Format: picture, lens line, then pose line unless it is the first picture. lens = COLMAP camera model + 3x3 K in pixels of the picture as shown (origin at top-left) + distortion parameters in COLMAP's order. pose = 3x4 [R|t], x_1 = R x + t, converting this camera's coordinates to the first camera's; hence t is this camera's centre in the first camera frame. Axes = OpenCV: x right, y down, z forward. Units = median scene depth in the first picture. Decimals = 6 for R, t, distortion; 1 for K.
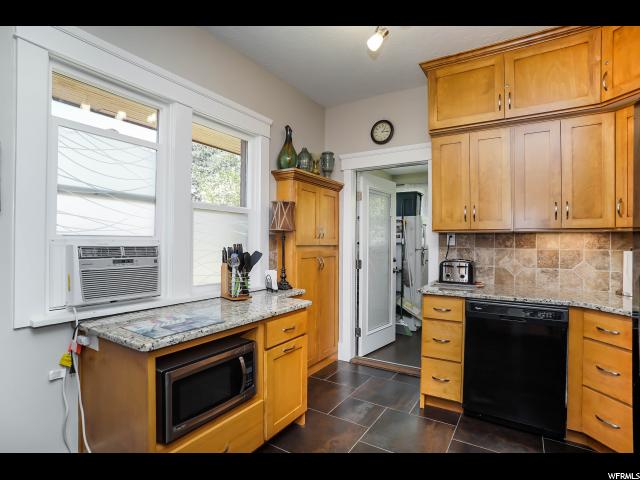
lens RADIAL K [[331.6, 0, 320.1], [0, 331.6, 237.1], [0, 0, 1]] dist [-0.054456, 0.012881]
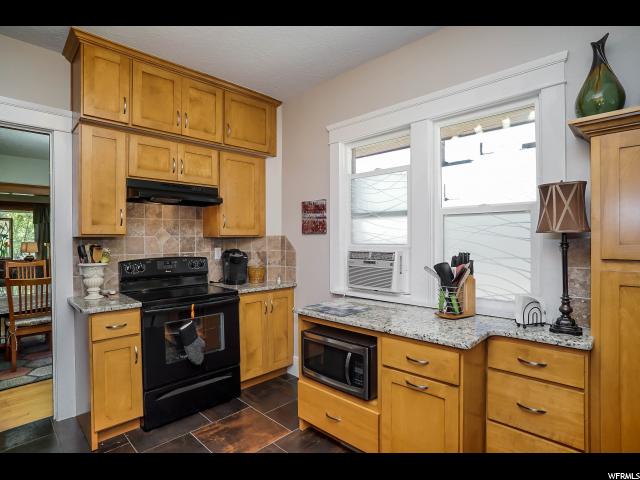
lens RADIAL K [[331.6, 0, 322.3], [0, 331.6, 241.9], [0, 0, 1]] dist [-0.054456, 0.012881]
pose [[-0.184880, 0.000444, -0.982761, 0.773101], [0.012415, 0.999921, -0.001883, -0.012379], [0.982683, -0.012549, -0.184871, 0.977197]]
